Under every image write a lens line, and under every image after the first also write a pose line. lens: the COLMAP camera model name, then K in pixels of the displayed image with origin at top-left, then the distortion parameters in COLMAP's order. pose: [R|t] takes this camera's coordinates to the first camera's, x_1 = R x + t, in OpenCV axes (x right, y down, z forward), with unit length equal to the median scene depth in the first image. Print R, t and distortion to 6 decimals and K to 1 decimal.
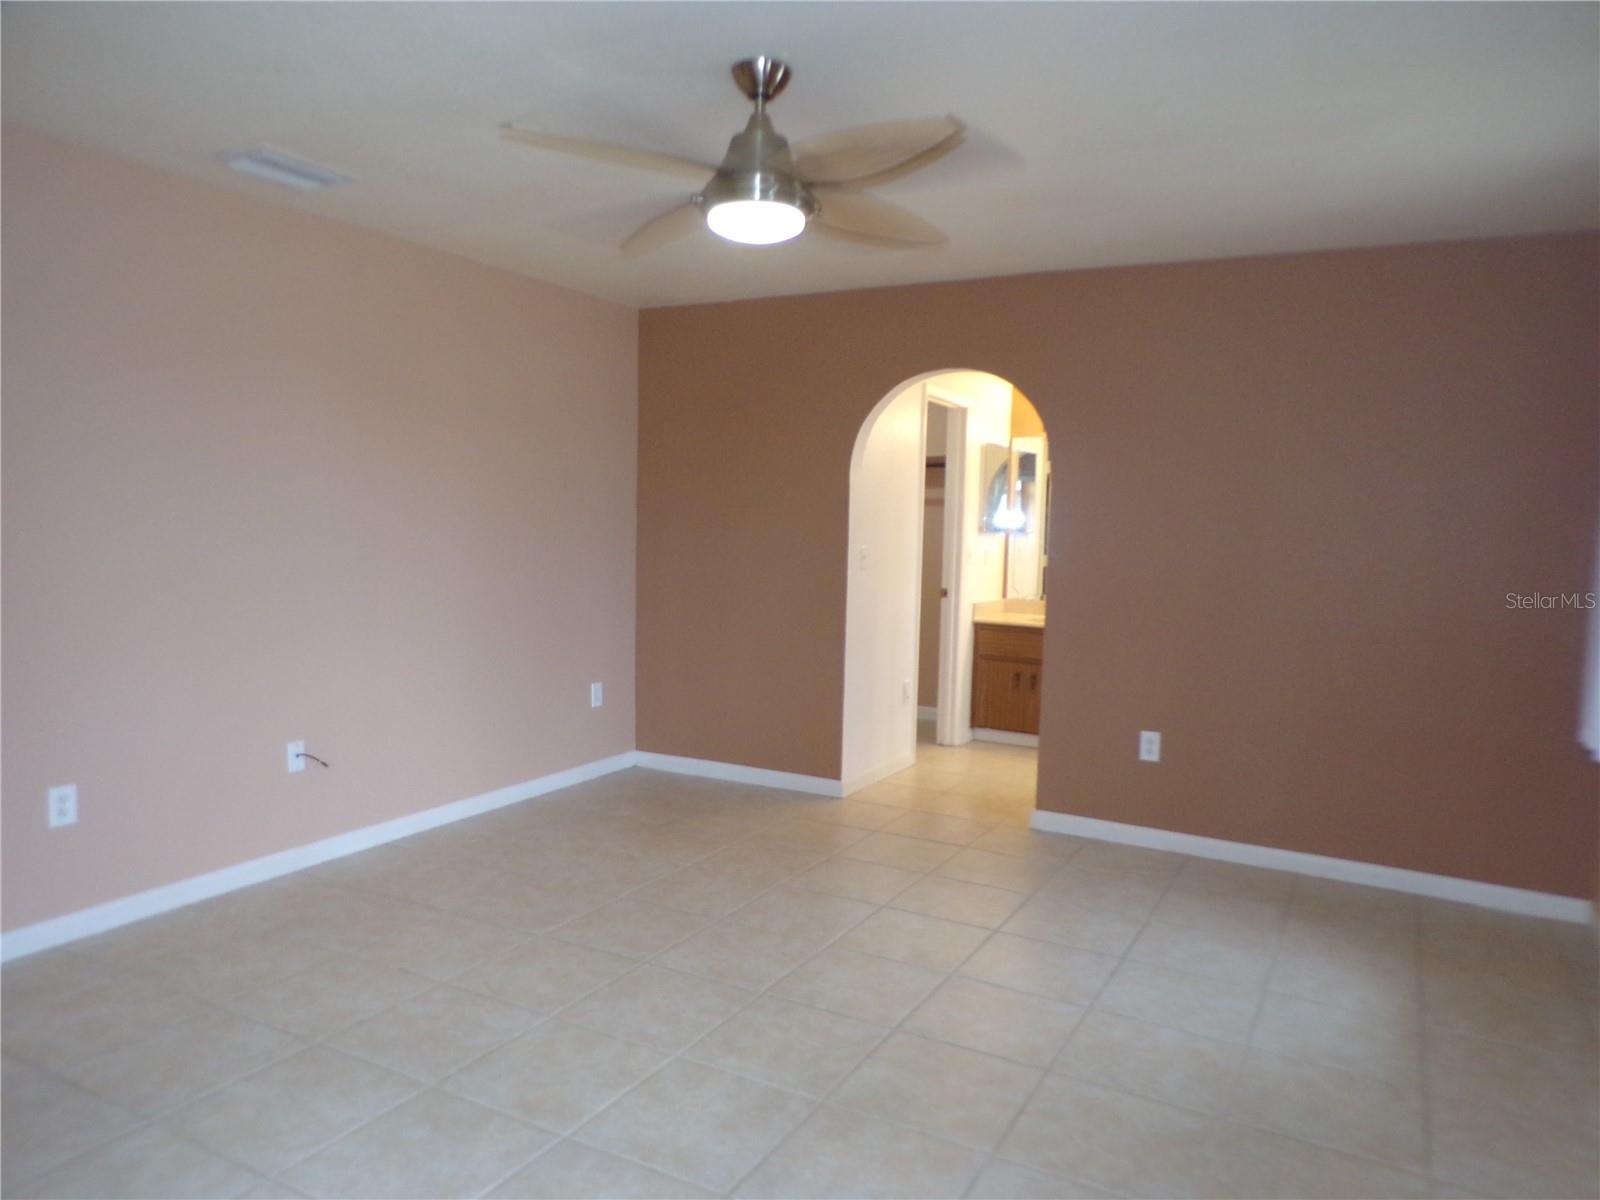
lens RADIAL K [[1129.6, 0, 800.0], [0, 1129.6, 600.0], [0, 0, 1]] dist [0.046101, -0.004417]
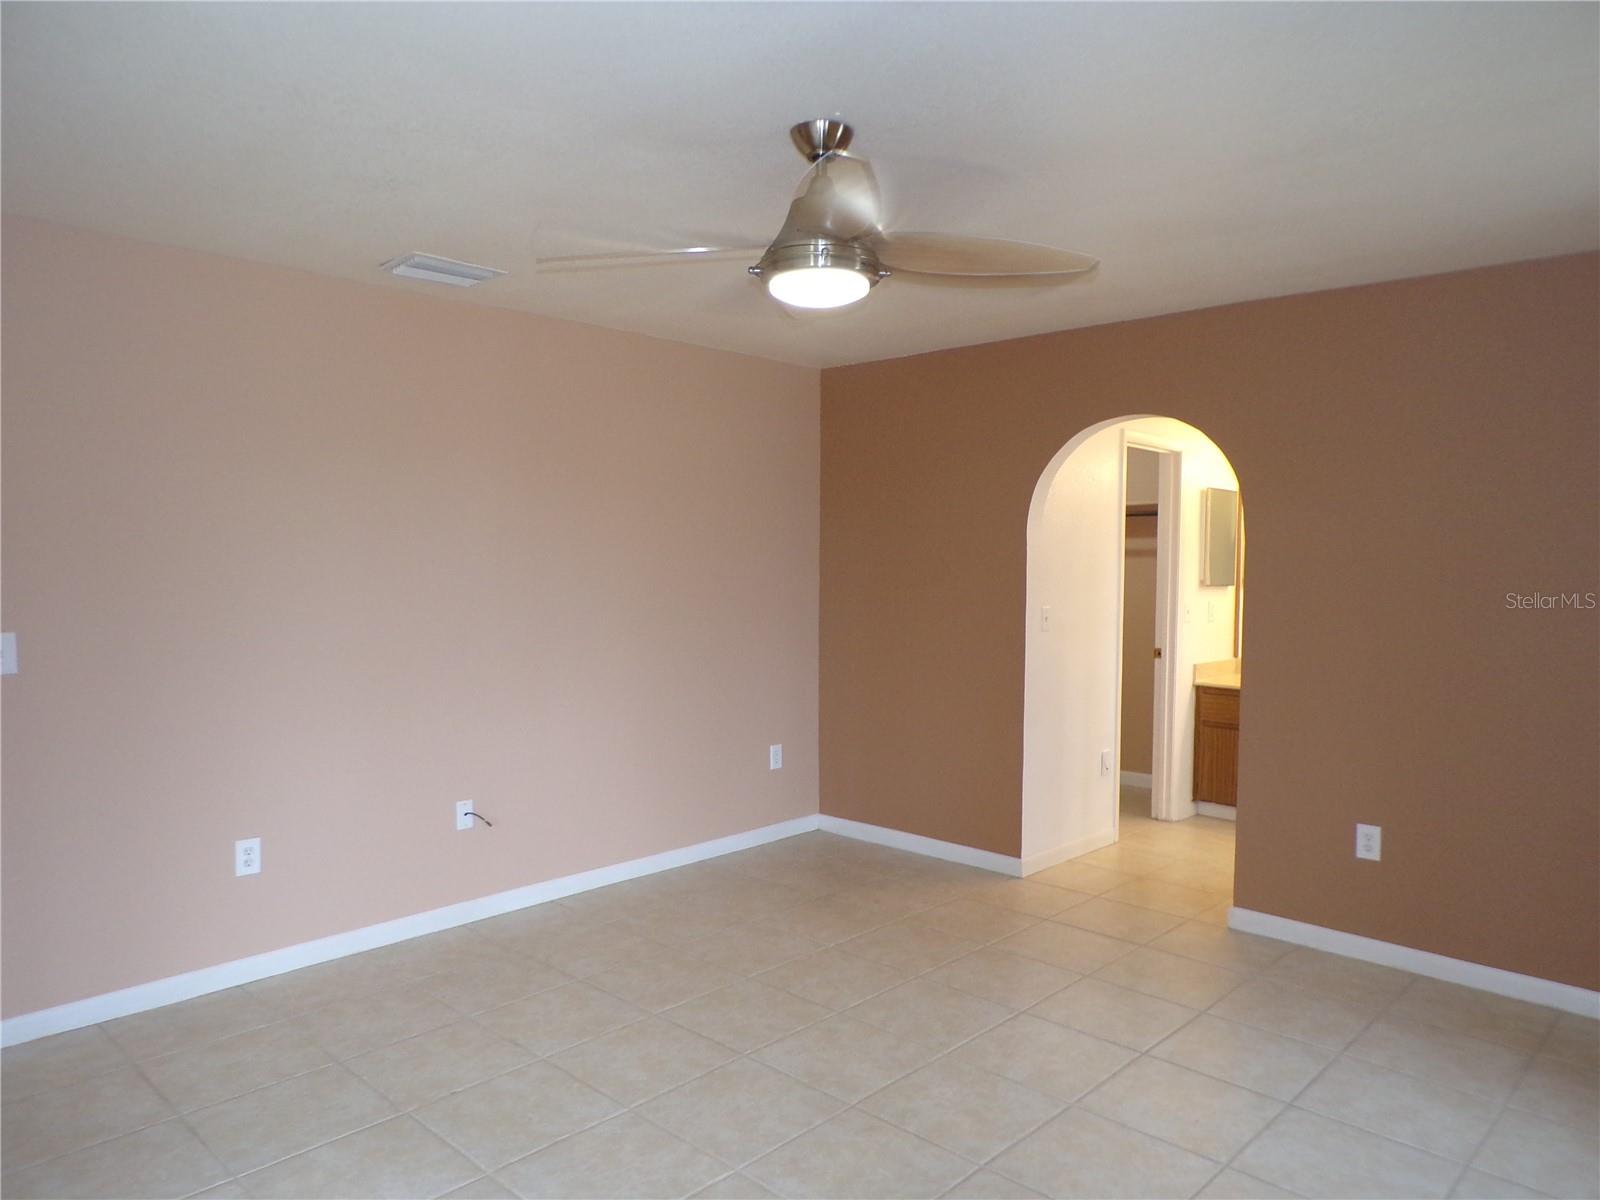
lens RADIAL K [[1124.7, 0, 800.0], [0, 1124.7, 600.0], [0, 0, 1]] dist [0.024123, 0.002359]
pose [[0.966811, -0.006353, -0.255413, 0.113337], [-0.002423, 0.999418, -0.034030, -0.024330], [0.255480, 0.033519, 0.966233, 0.056718]]
